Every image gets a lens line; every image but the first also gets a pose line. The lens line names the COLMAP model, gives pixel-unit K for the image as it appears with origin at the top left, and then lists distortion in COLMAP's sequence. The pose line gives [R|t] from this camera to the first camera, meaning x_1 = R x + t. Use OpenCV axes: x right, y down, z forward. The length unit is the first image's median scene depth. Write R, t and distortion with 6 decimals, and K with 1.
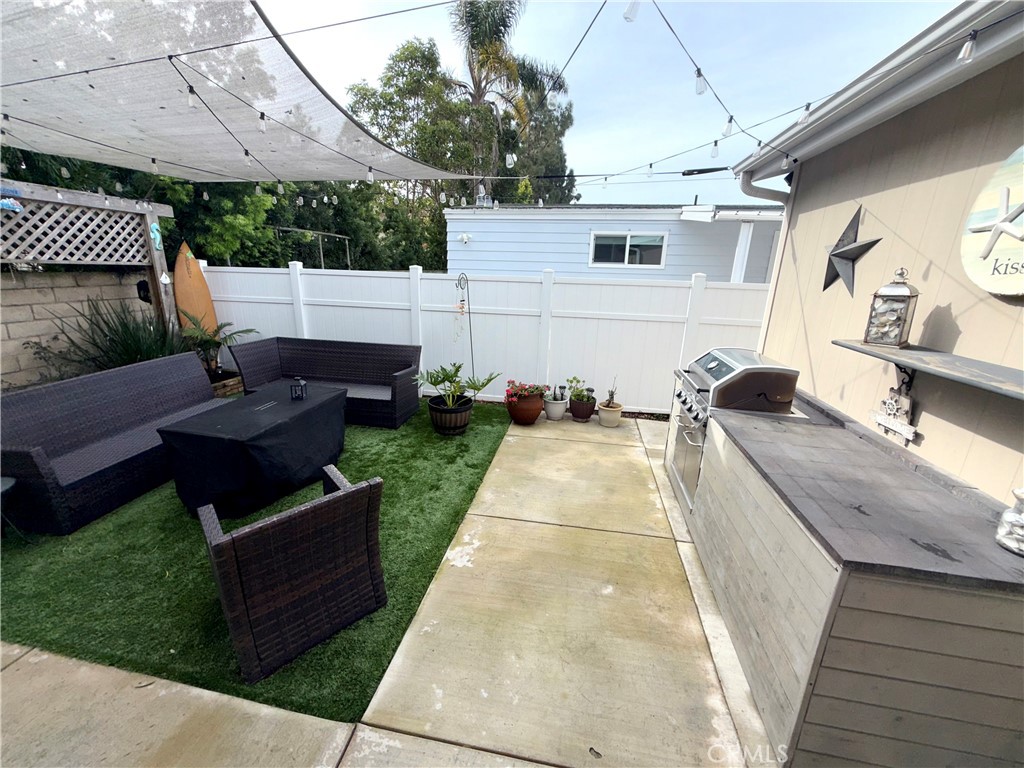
lens RADIAL K [[407.3, 0, 511.4], [0, 407.3, 383.6], [0, 0, 1]] dist [0.001656, -0.000537]
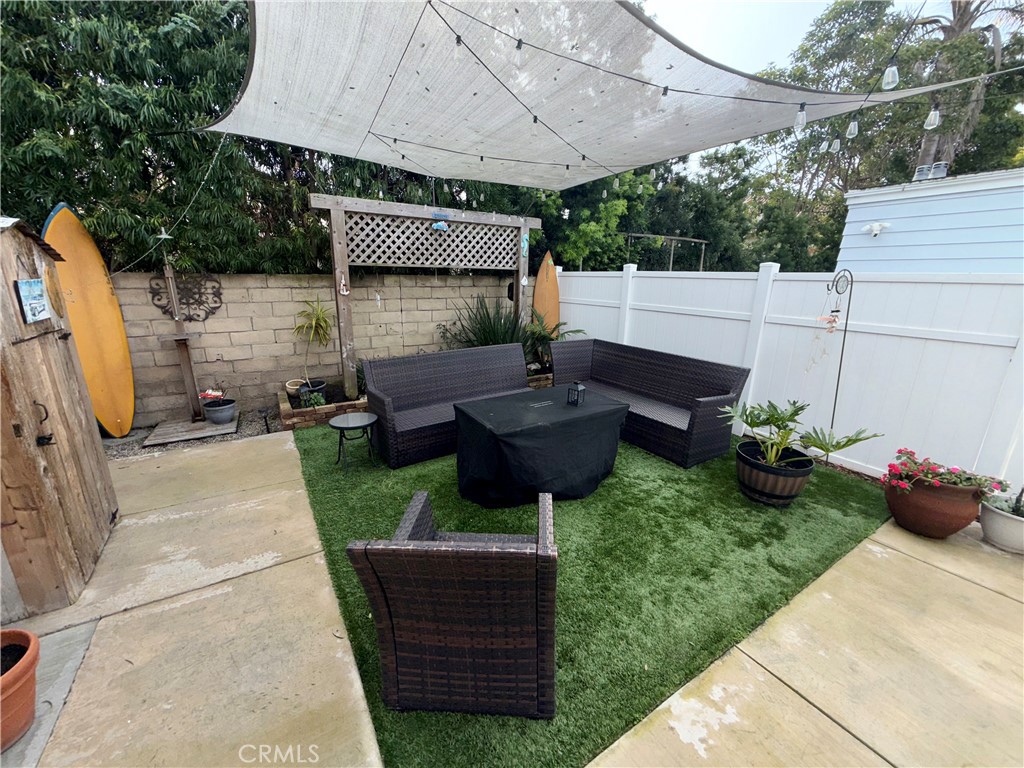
lens RADIAL K [[407.3, 0, 509.1], [0, 407.3, 382.7], [0, 0, 1]] dist [0.001656, -0.000537]
pose [[0.672647, 0.172599, -0.719552, 0.021604], [-0.198371, 0.978883, 0.049366, -0.019560], [0.712878, 0.109532, 0.692681, 0.194695]]
